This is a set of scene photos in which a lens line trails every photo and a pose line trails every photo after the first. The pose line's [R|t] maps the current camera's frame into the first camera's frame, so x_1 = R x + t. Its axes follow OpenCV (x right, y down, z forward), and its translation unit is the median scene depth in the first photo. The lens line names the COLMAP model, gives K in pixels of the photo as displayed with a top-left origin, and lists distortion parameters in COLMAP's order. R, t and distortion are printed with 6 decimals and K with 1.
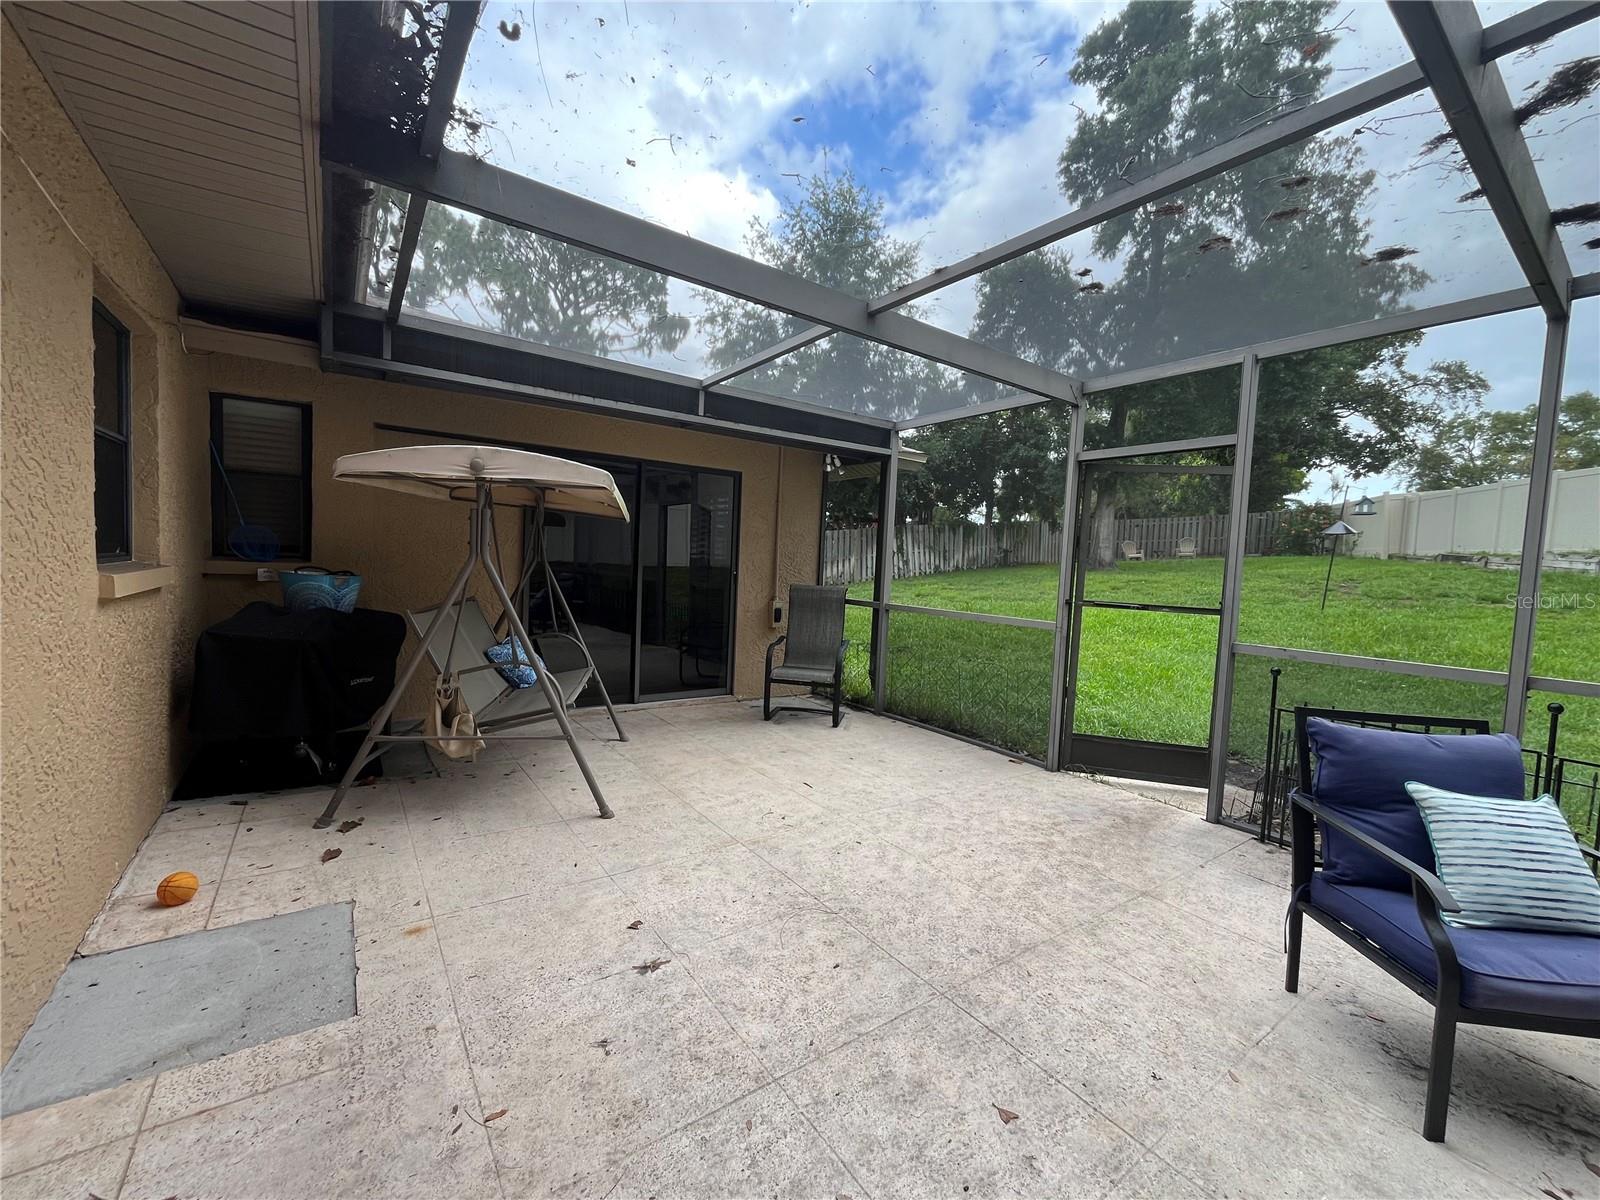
lens RADIAL K [[649.7, 0, 799.0], [0, 649.7, 601.8], [0, 0, 1]] dist [-0.002453, -0.000272]
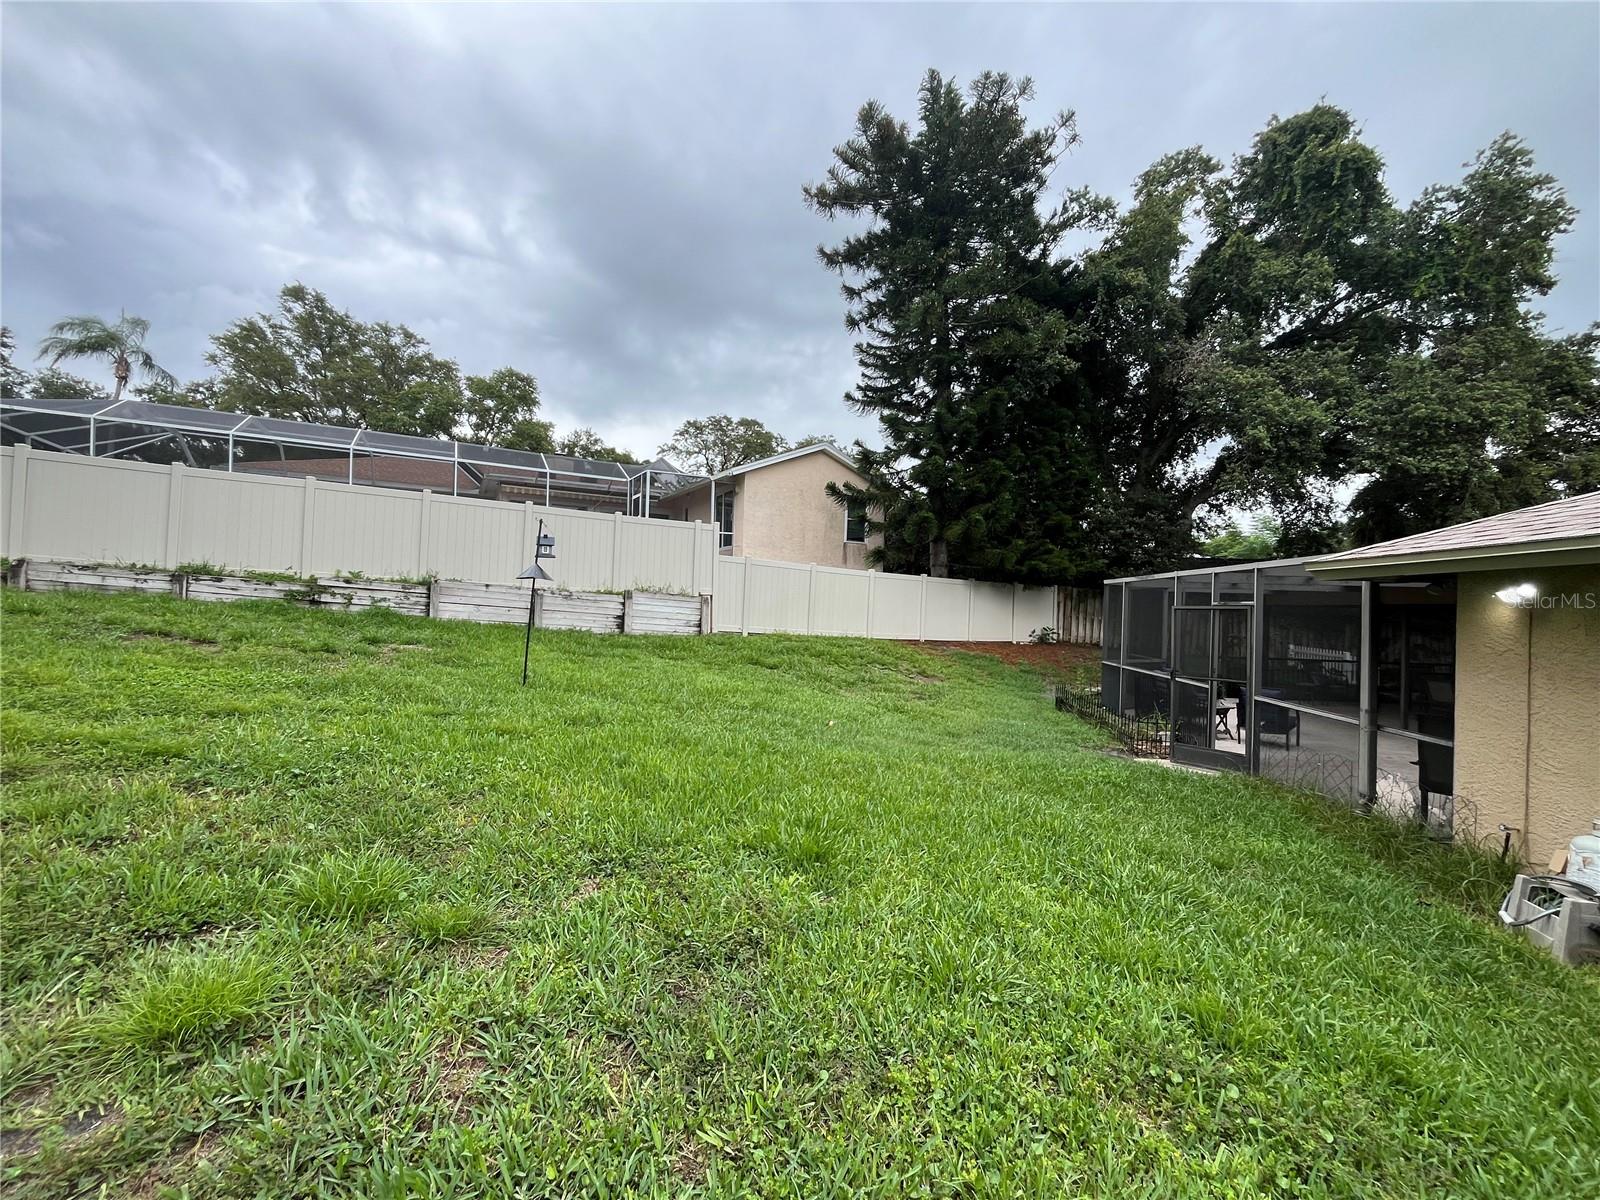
lens RADIAL K [[649.7, 0, 802.1], [0, 649.7, 599.8], [0, 0, 1]] dist [-0.002453, -0.000272]
pose [[-0.741479, -0.059872, 0.668299, 0.161973], [-0.020335, 0.997559, 0.066808, -0.321101], [-0.670668, 0.035947, -0.740886, 3.155739]]
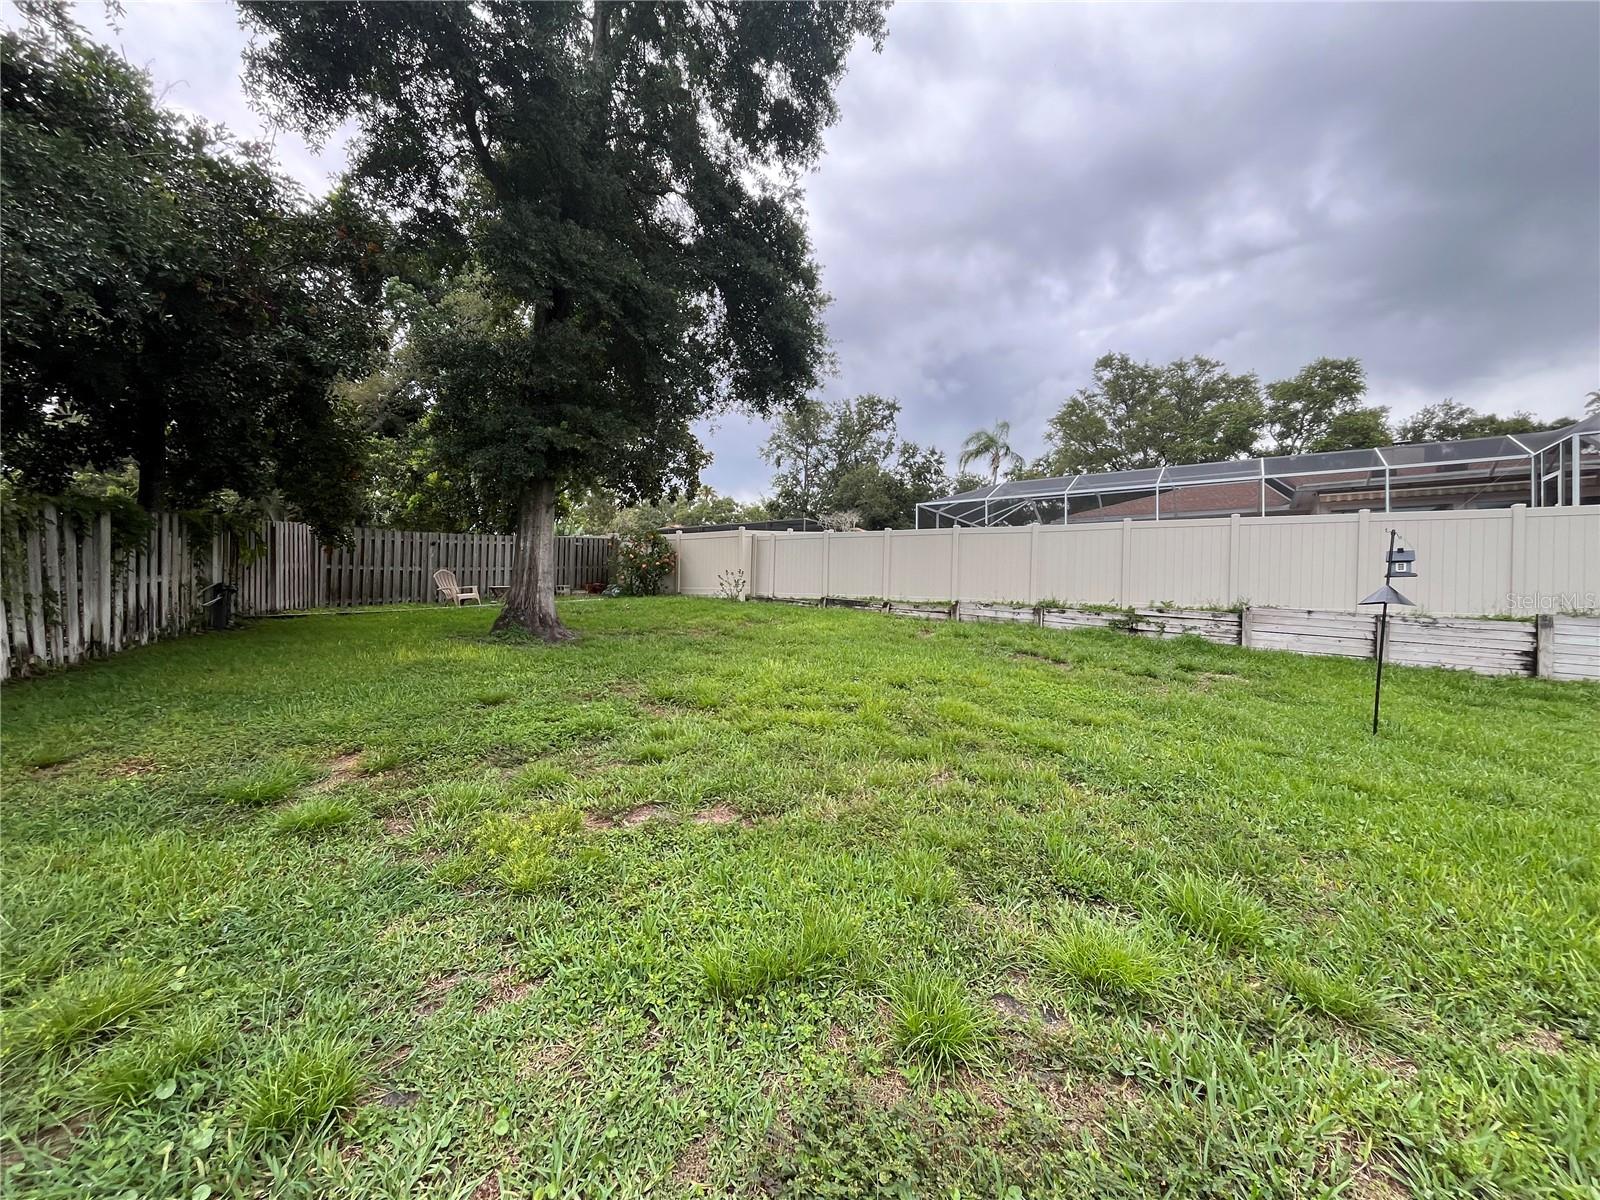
lens RADIAL K [[649.7, 0, 797.9], [0, 649.7, 604.6], [0, 0, 1]] dist [-0.002453, -0.000272]
pose [[0.264680, -0.027391, 0.963947, 0.160991], [0.049840, 0.998649, 0.014692, -0.330079], [-0.963048, 0.044154, 0.265687, 3.206817]]
